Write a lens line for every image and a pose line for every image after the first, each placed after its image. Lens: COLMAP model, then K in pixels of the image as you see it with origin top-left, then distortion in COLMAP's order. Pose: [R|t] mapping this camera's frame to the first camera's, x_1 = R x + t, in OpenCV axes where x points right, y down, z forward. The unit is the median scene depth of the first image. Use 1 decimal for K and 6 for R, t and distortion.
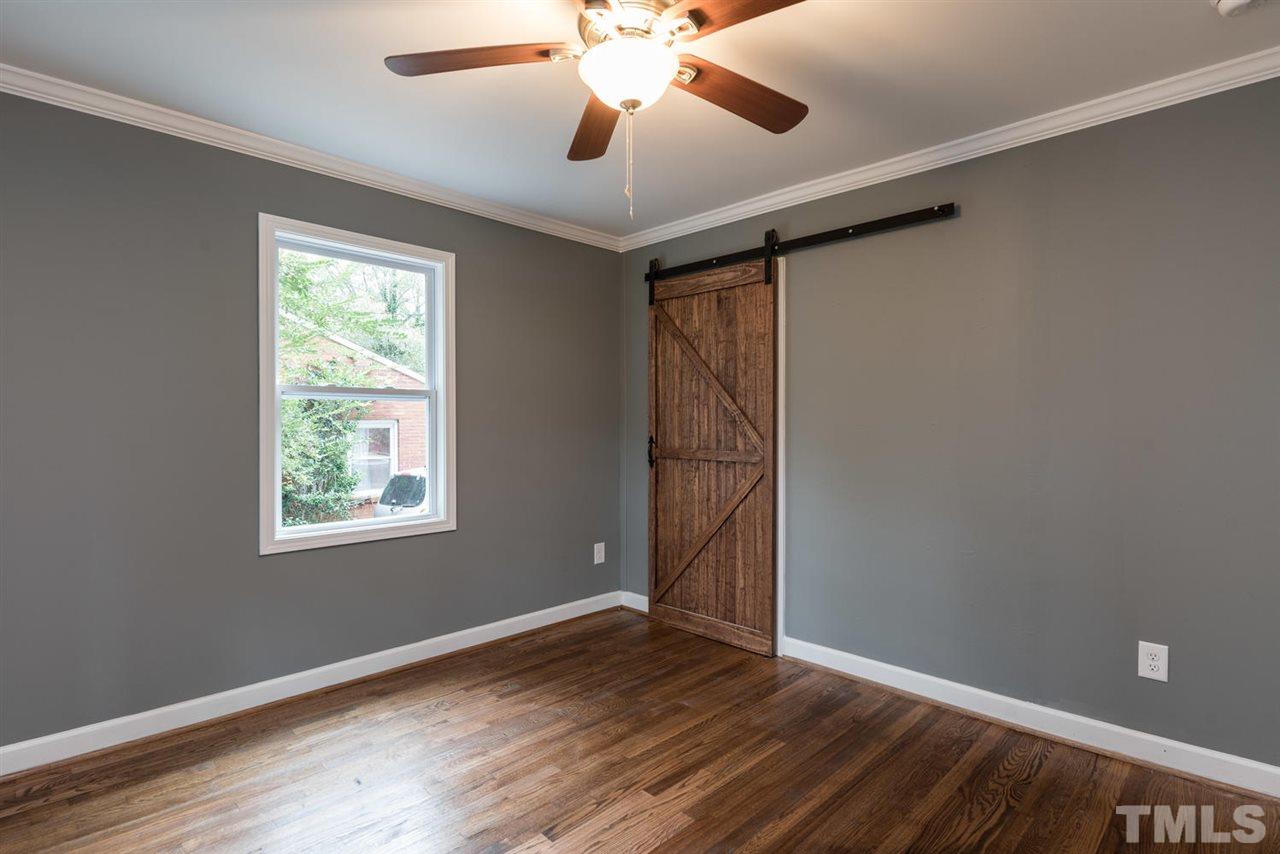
lens RADIAL K [[637.7, 0, 645.6], [0, 637.7, 429.0], [0, 0, 1]] dist [0.006221, -0.006851]
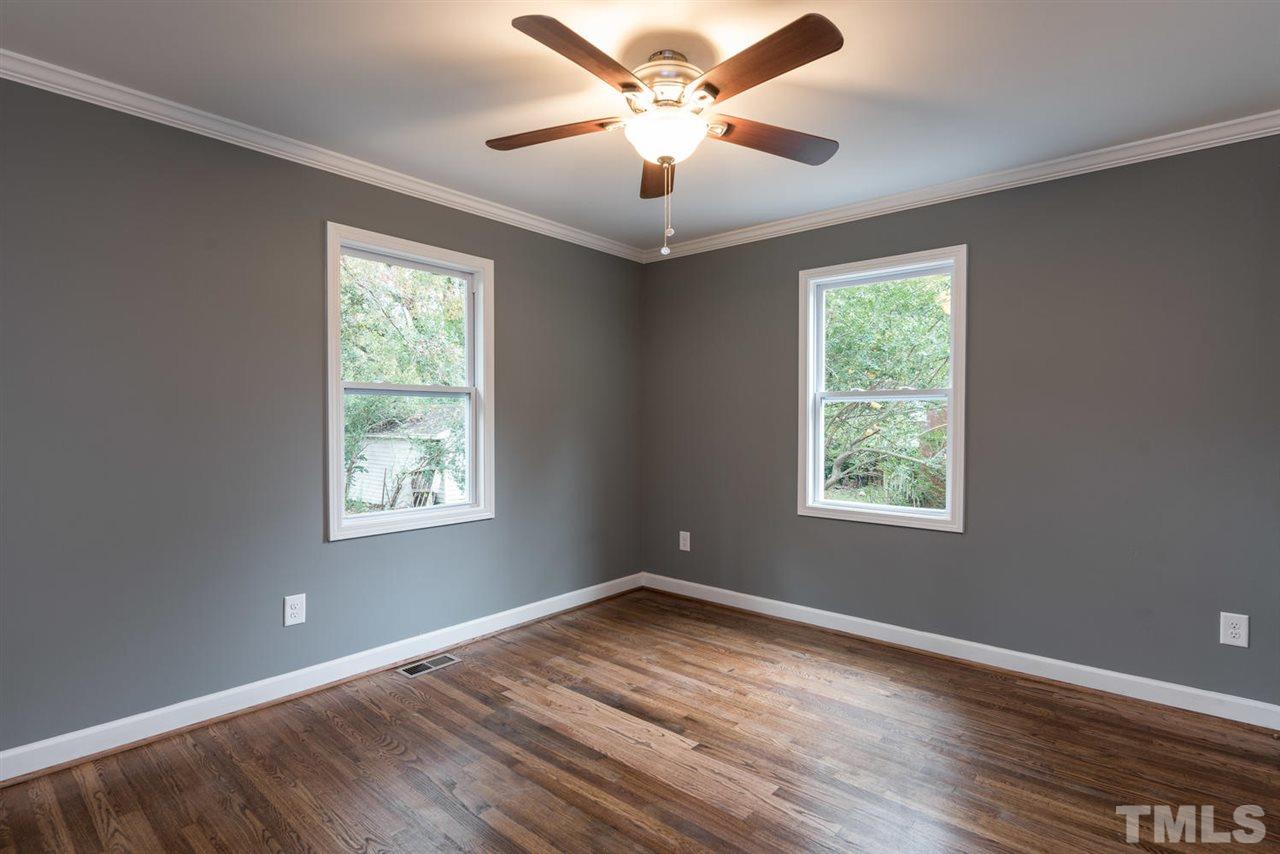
lens RADIAL K [[637.7, 0, 645.6], [0, 637.7, 429.0], [0, 0, 1]] dist [0.006221, -0.006851]
pose [[0.084916, 0.018317, -0.996220, 0.725050], [-0.022360, 0.999614, 0.016474, -0.001870], [0.996137, 0.020877, 0.085293, 0.526894]]
